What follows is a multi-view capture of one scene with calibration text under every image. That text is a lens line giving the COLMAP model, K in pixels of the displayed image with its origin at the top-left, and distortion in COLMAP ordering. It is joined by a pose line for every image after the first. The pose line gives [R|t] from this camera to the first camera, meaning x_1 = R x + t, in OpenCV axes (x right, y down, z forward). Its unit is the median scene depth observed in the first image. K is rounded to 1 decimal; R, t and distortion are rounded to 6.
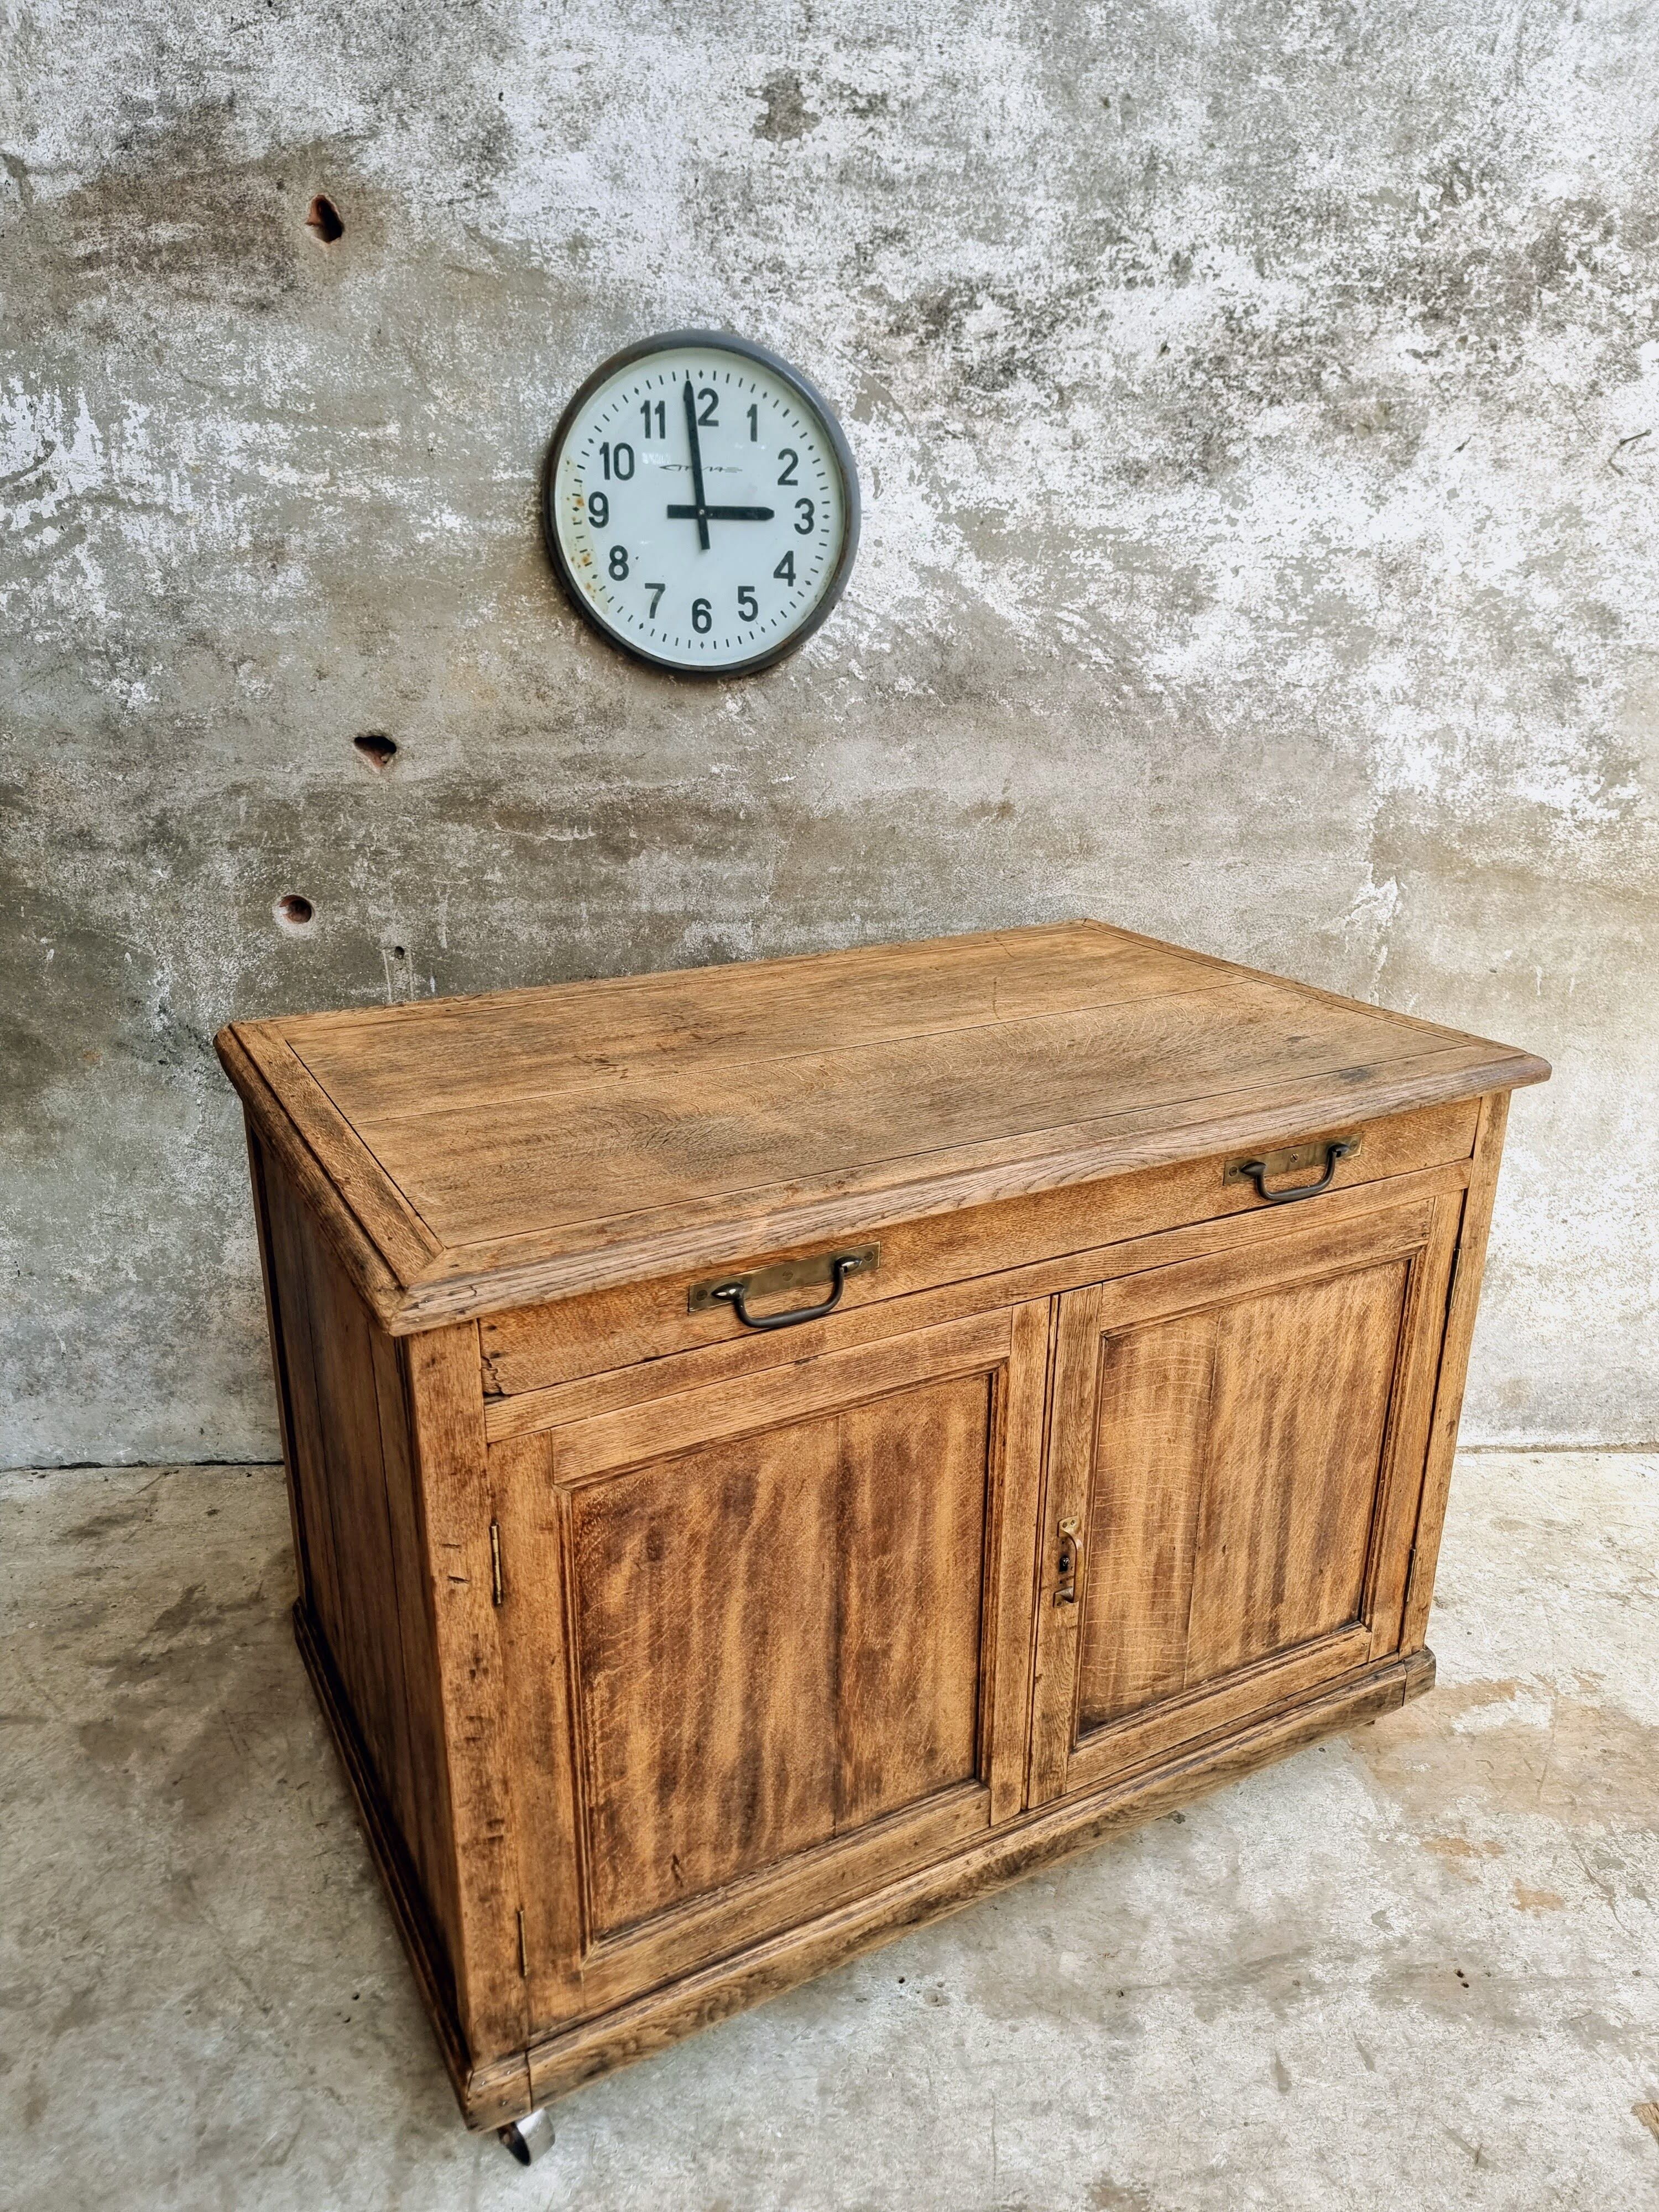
lens RADIAL K [[1545.5, 0, 816.8], [0, 1545.5, 1119.6], [0, 0, 1]] dist [0.060475, -0.058175]
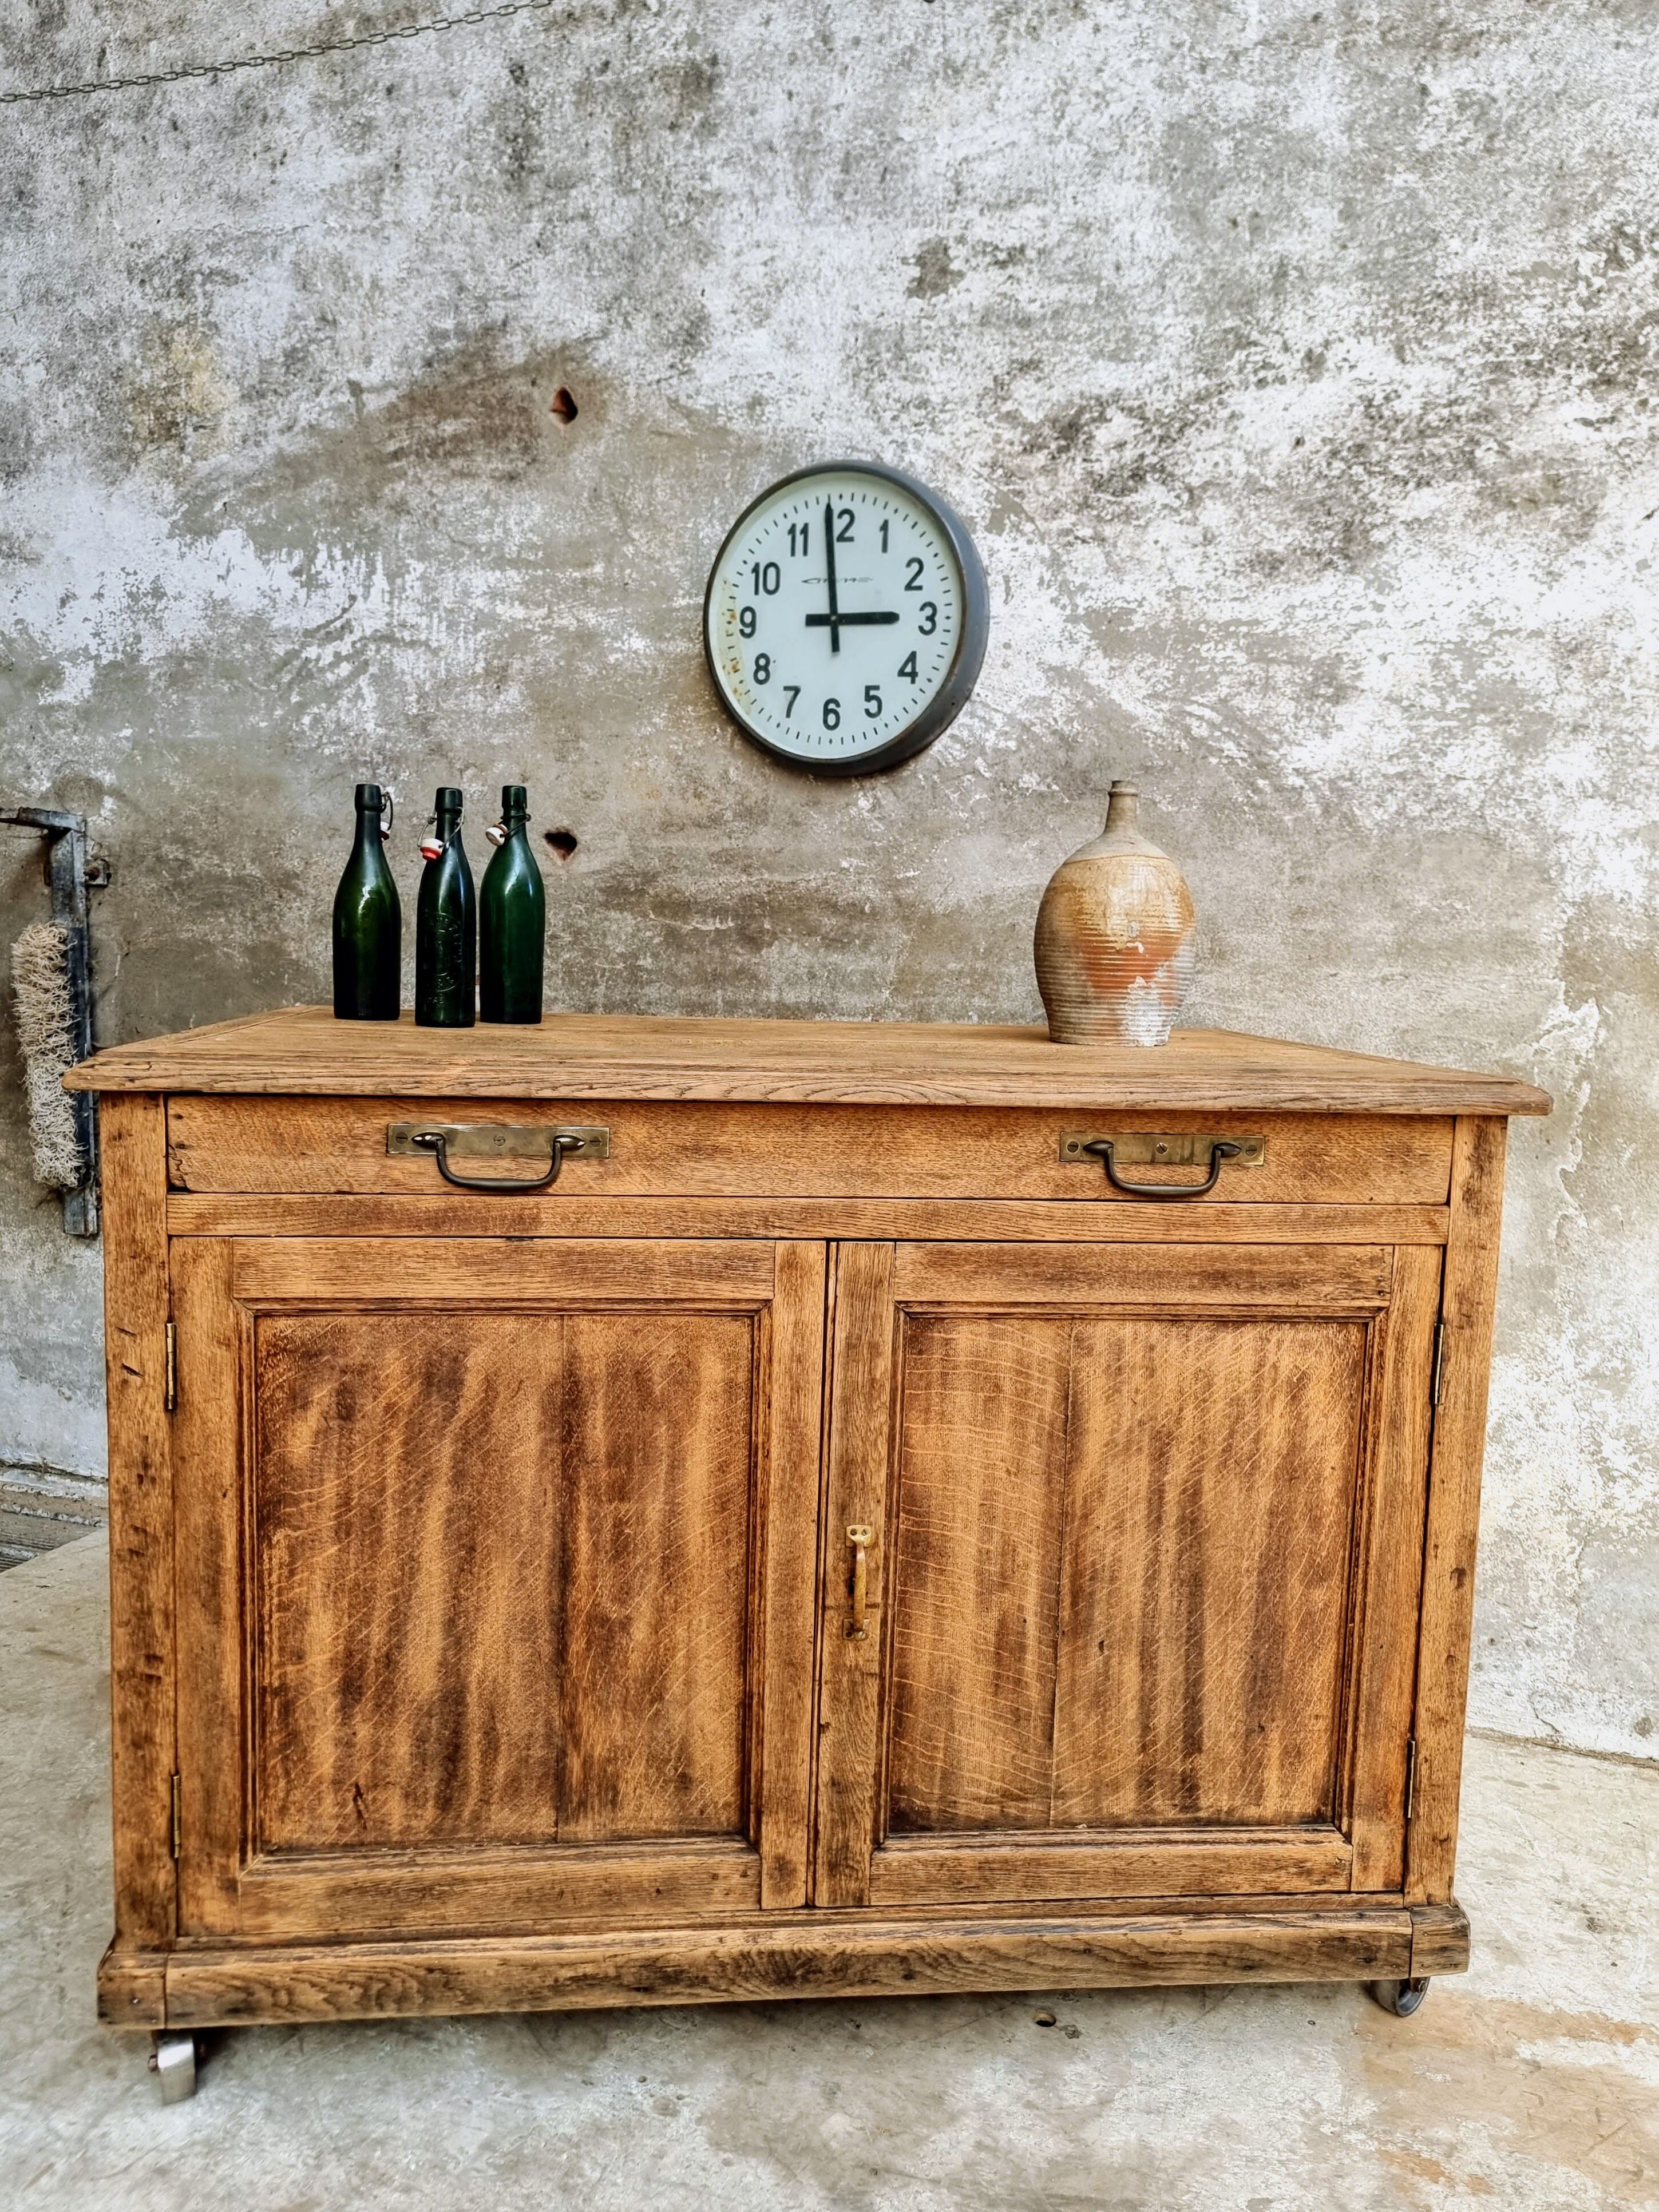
lens RADIAL K [[1598.5, 0, 808.5], [0, 1598.5, 1117.7], [0, 0, 1]] dist [0.062688, -0.060476]
pose [[0.922395, 0.067689, -0.380271, 0.358928], [-0.154908, 0.966706, -0.203673, 0.171461], [0.353823, 0.246774, 0.902170, 0.086088]]
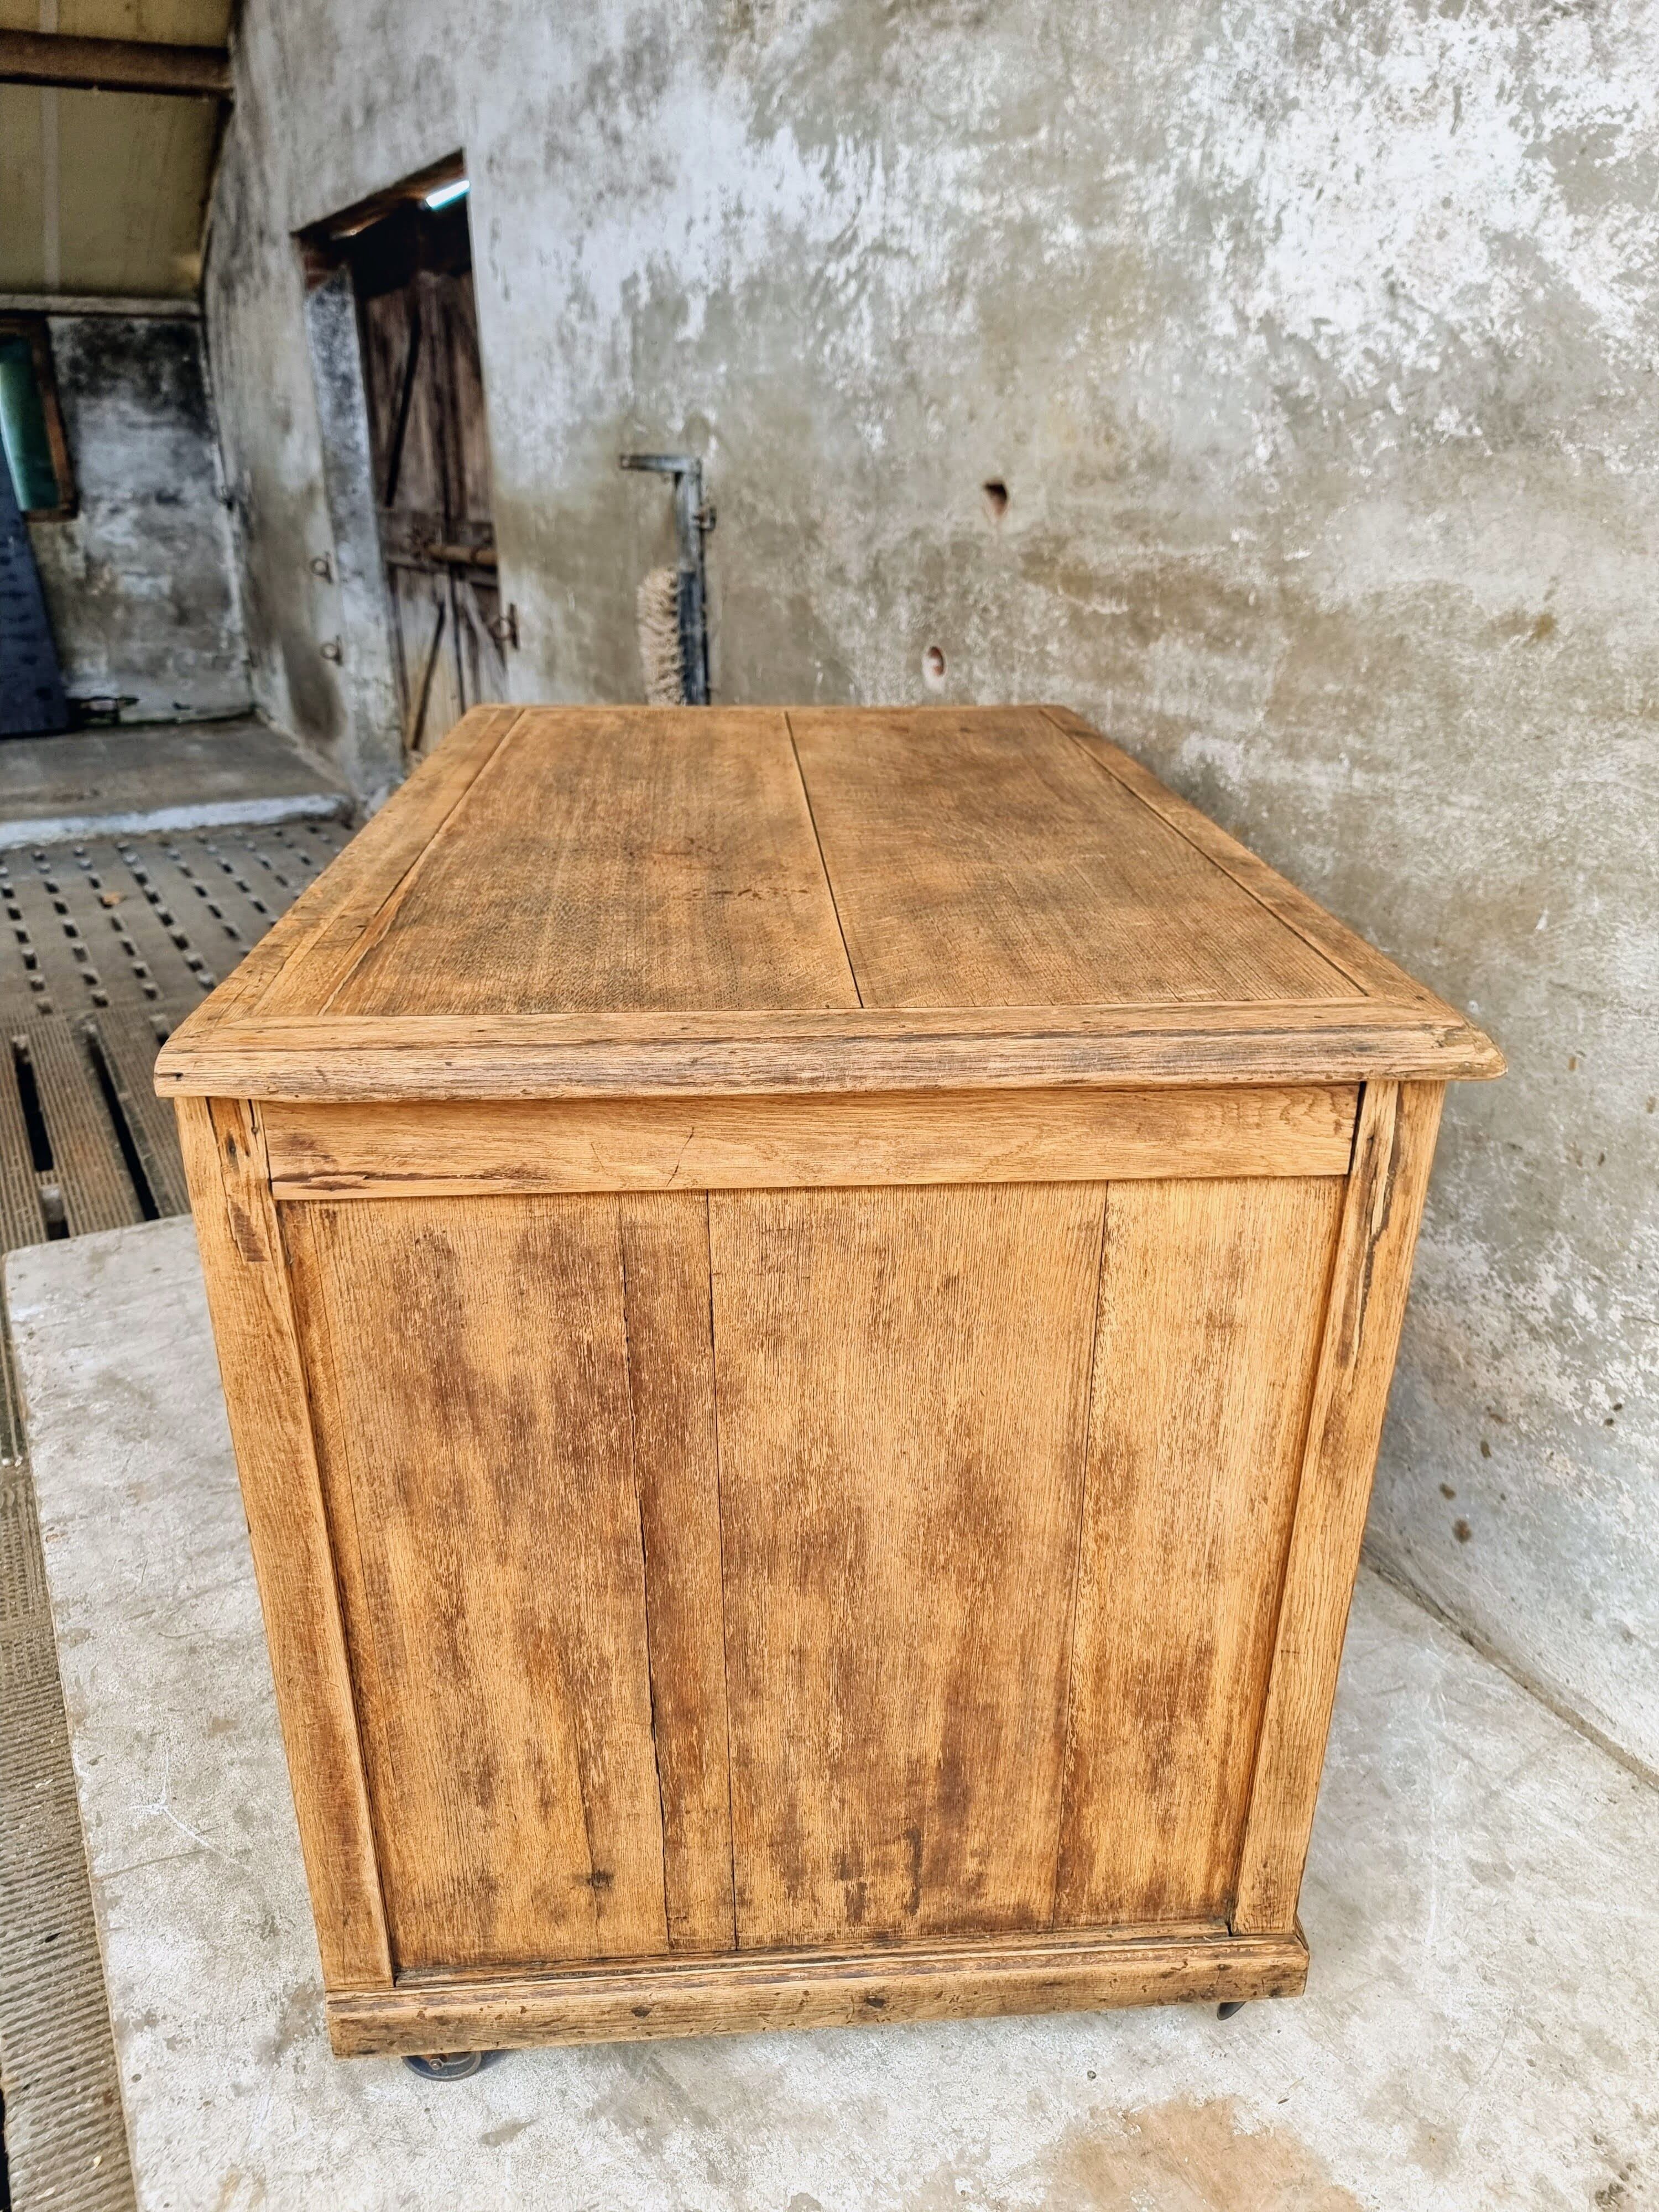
lens RADIAL K [[1554.9, 0, 819.6], [0, 1554.9, 1113.5], [0, 0, 1]] dist [0.059745, -0.060802]
pose [[0.460593, 0.353381, -0.814233, 0.648942], [-0.301827, 0.925022, 0.230728, -0.082920], [0.834718, 0.139486, 0.532718, 0.484666]]
